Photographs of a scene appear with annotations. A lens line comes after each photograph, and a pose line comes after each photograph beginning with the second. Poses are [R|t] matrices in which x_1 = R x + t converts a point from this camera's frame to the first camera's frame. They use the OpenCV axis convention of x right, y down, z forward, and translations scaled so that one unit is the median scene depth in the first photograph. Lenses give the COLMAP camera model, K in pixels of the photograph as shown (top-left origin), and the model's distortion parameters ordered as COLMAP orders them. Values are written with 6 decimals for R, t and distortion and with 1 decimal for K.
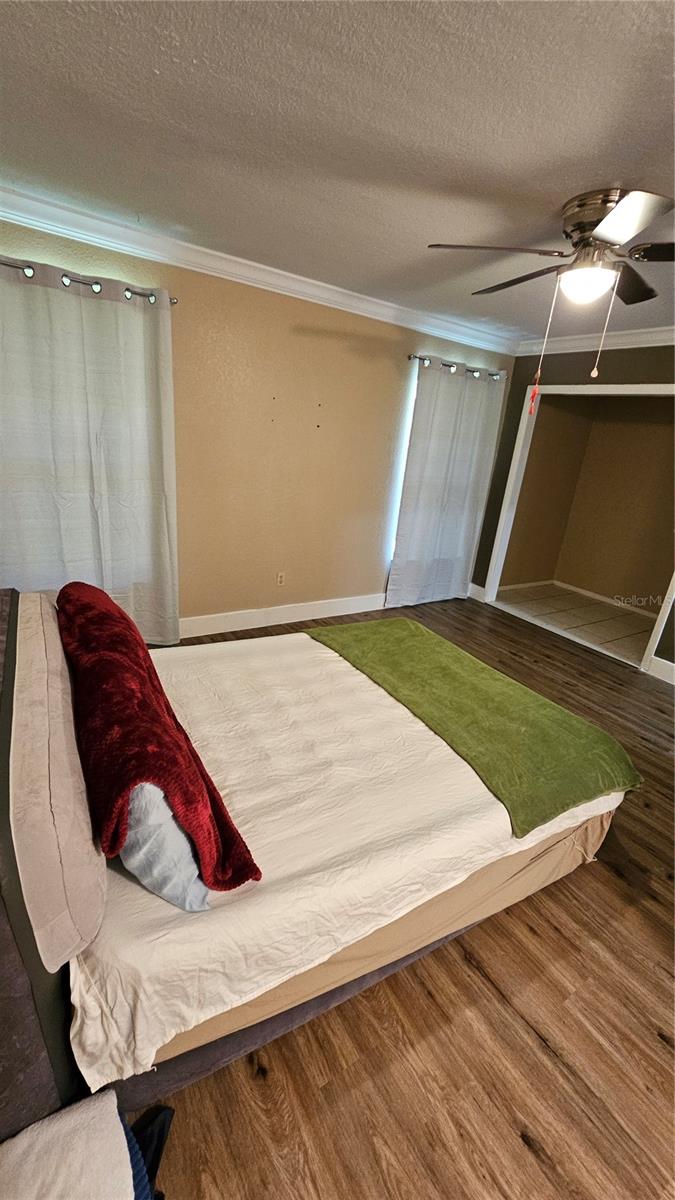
lens RADIAL K [[494.5, 0, 337.5], [0, 494.5, 600.0], [0, 0, 1]] dist [0.013292, 0.000048]
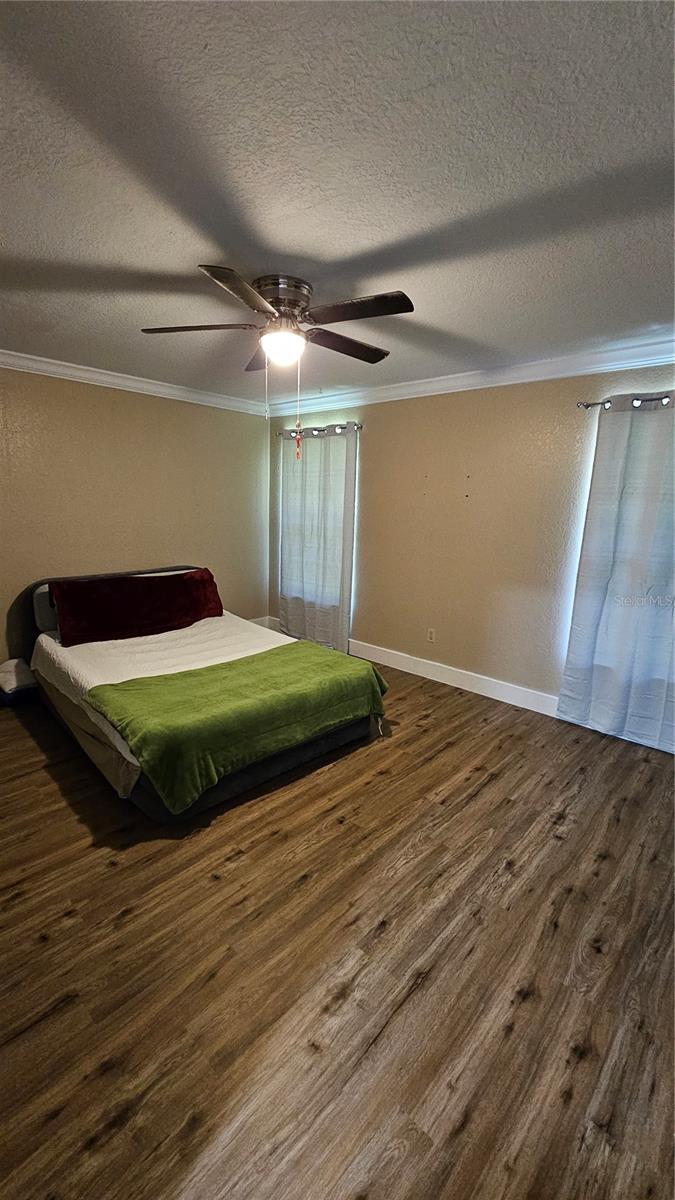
lens RADIAL K [[483.6, 0, 309.0], [0, 483.6, 592.7], [0, 0, 1]] dist [-0.001774, -0.000111]
pose [[0.216068, 0.094617, -0.971783, 0.855984], [-0.328201, 0.944417, 0.018980, -0.063207], [0.919565, 0.314839, 0.235111, 0.493402]]
